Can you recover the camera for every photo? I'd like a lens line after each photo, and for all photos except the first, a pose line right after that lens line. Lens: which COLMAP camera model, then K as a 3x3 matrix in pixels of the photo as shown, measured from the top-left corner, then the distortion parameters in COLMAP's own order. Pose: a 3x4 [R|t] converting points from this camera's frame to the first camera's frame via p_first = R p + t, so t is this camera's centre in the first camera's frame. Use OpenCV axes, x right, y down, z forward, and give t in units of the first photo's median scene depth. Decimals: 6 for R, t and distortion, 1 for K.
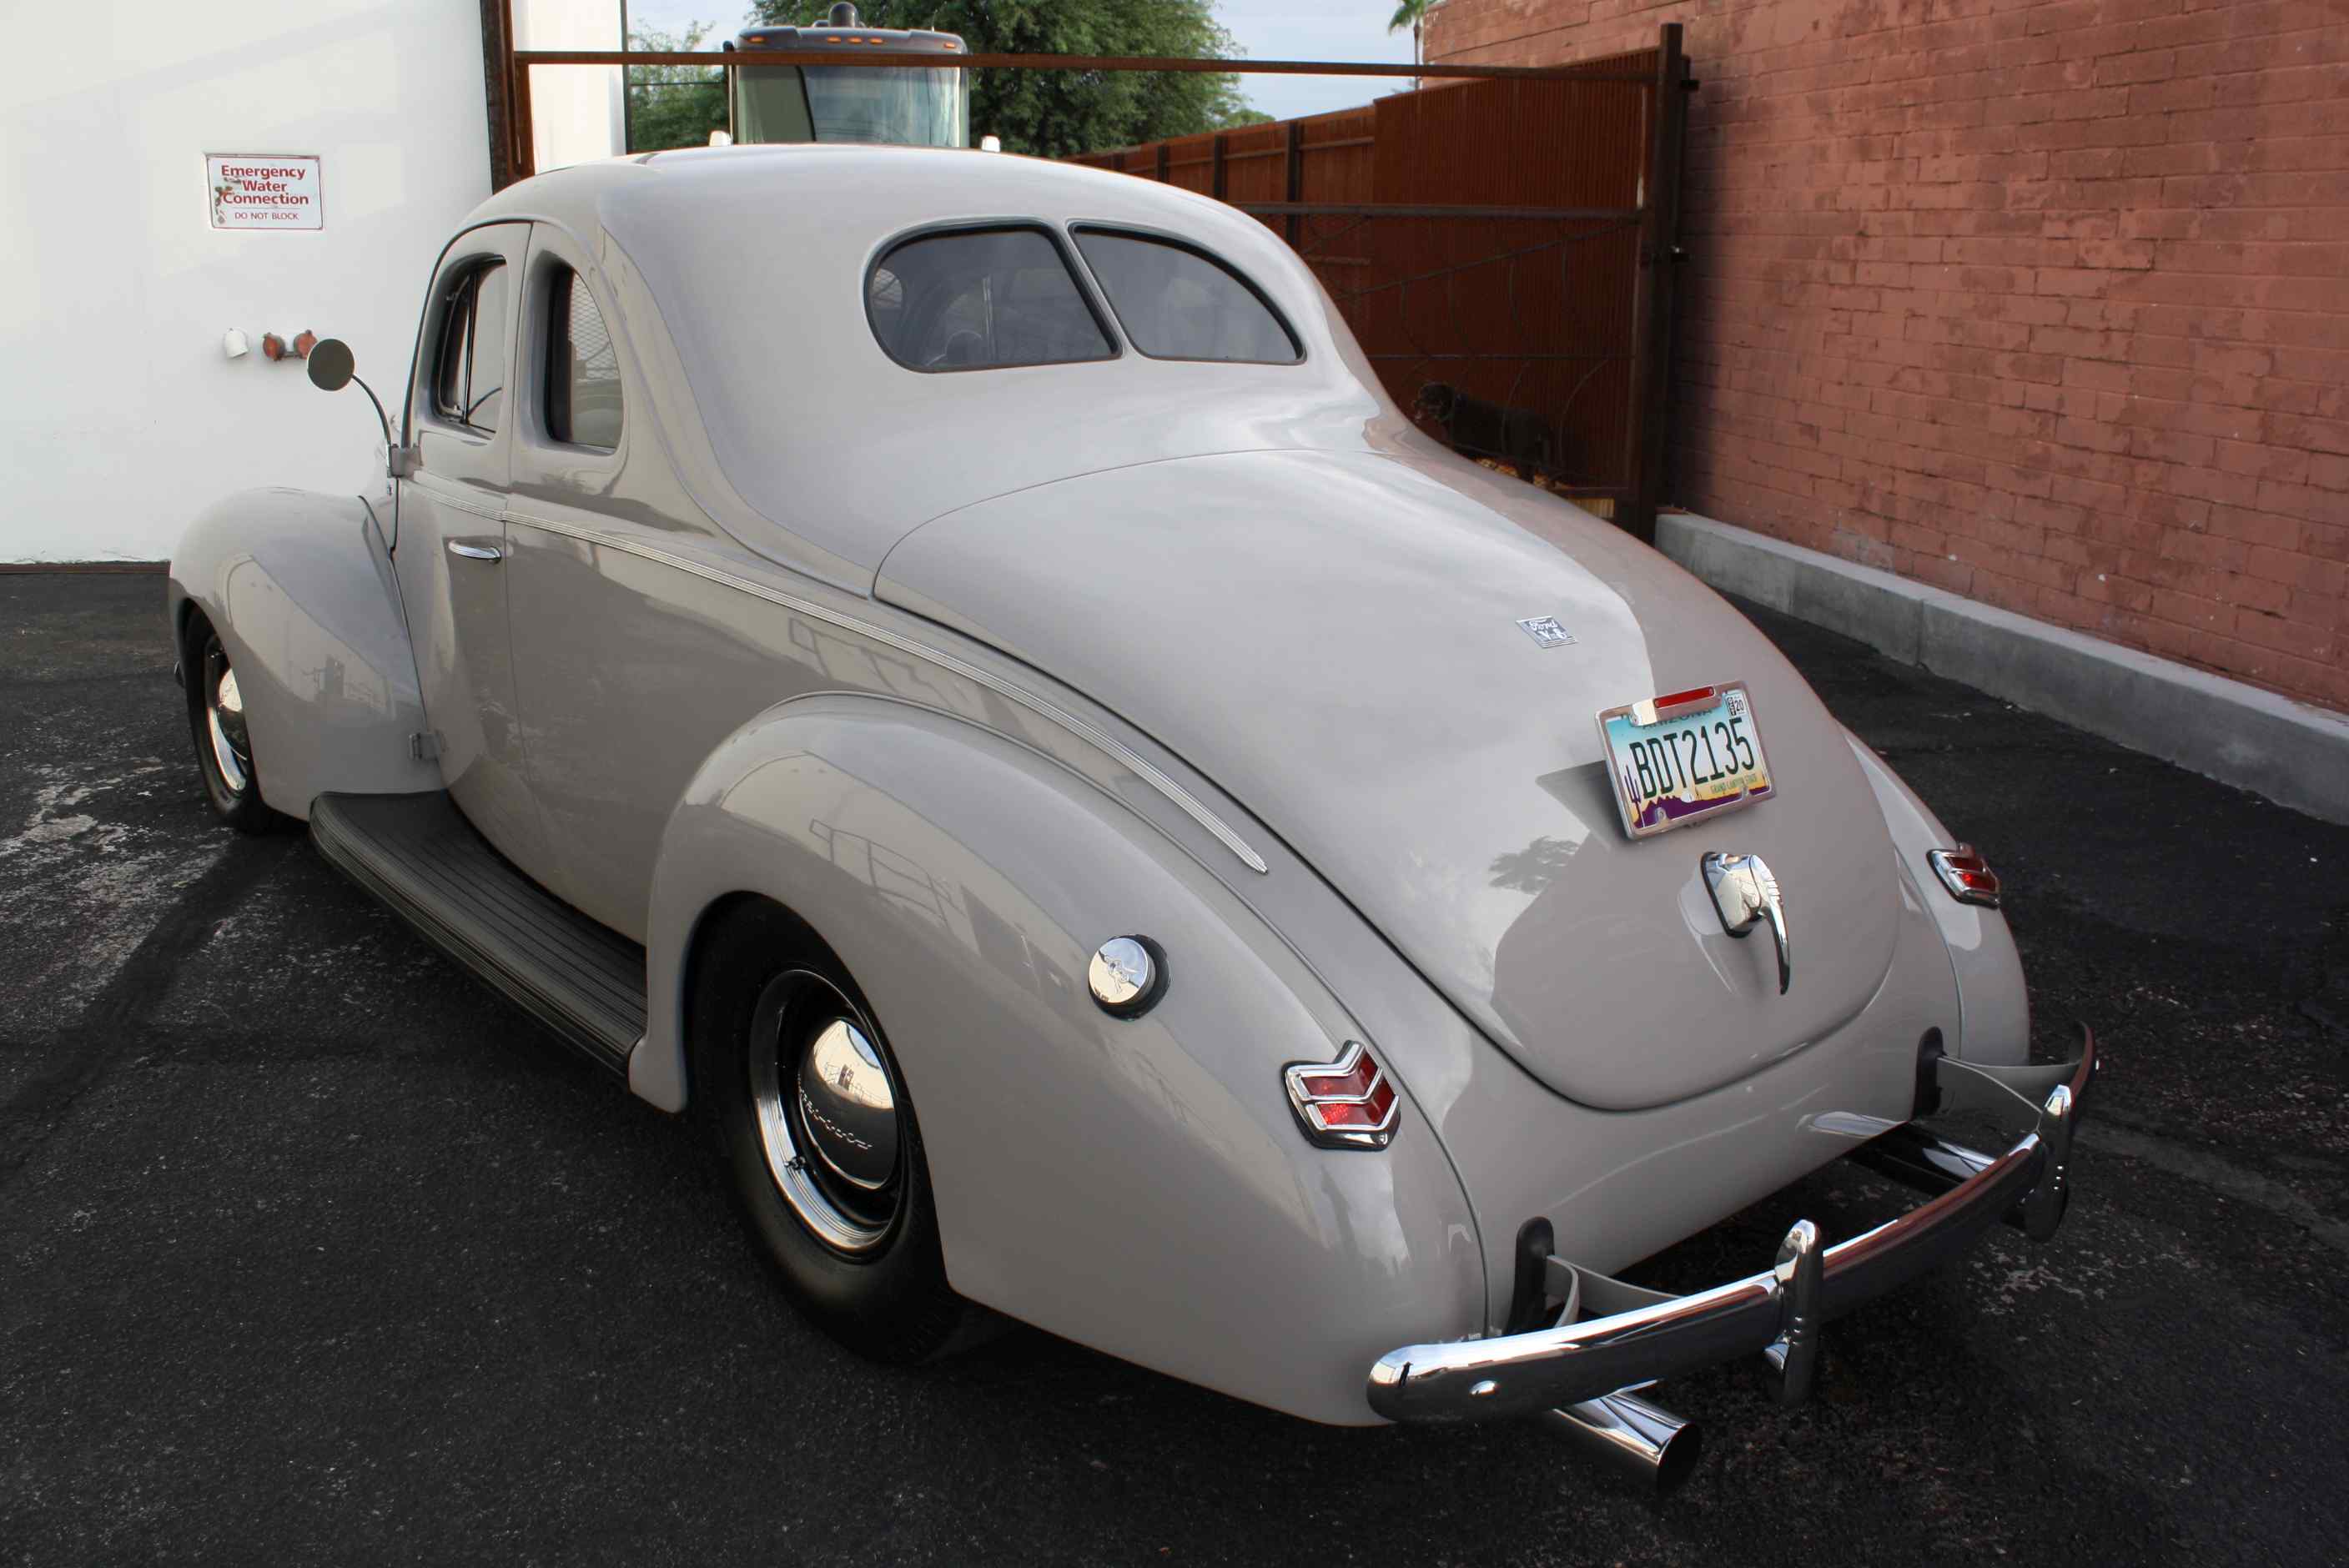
lens RADIAL K [[1976.3, 0, 1188.4], [0, 1976.3, 787.3], [0, 0, 1]] dist [-0.167003, 0.145775]
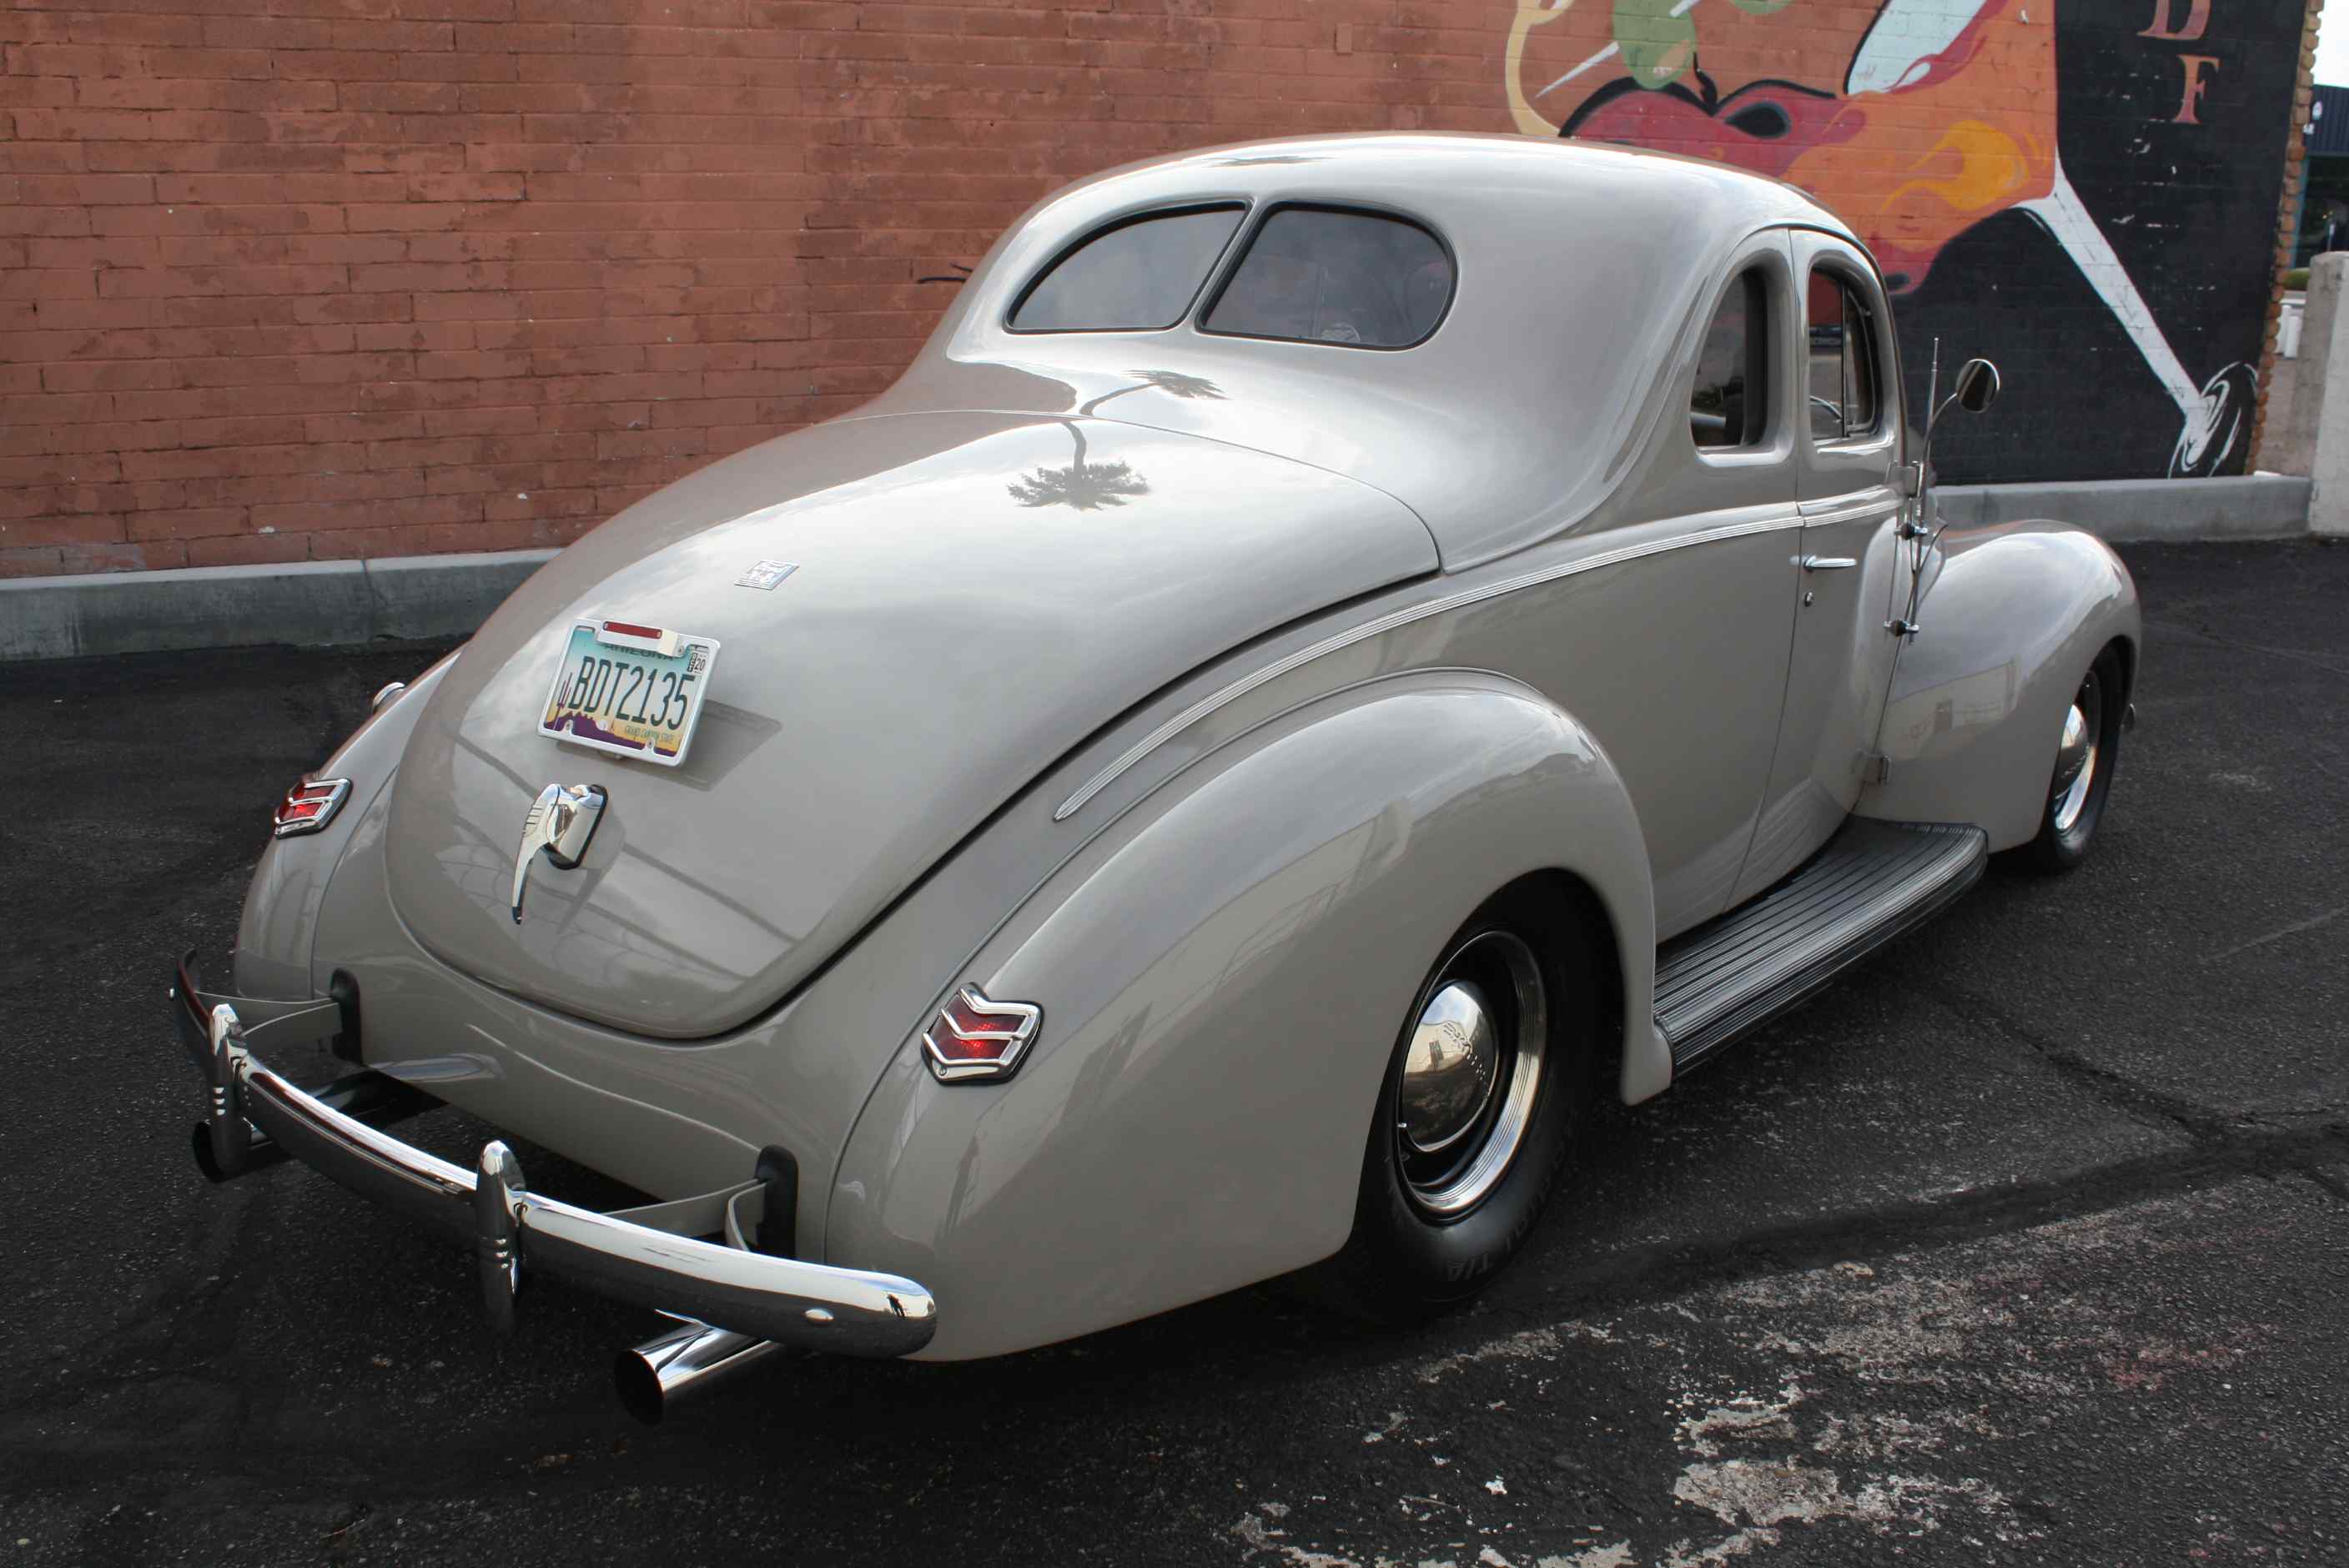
lens RADIAL K [[2164.8, 0, 1191.2], [0, 2164.8, 779.3], [0, 0, 1]] dist [-0.156467, 0.155814]
pose [[-0.170666, -0.281152, 0.944366, -0.790514], [0.247580, 0.915443, 0.317284, -0.268971], [-0.953718, 0.287955, -0.086627, 0.871105]]
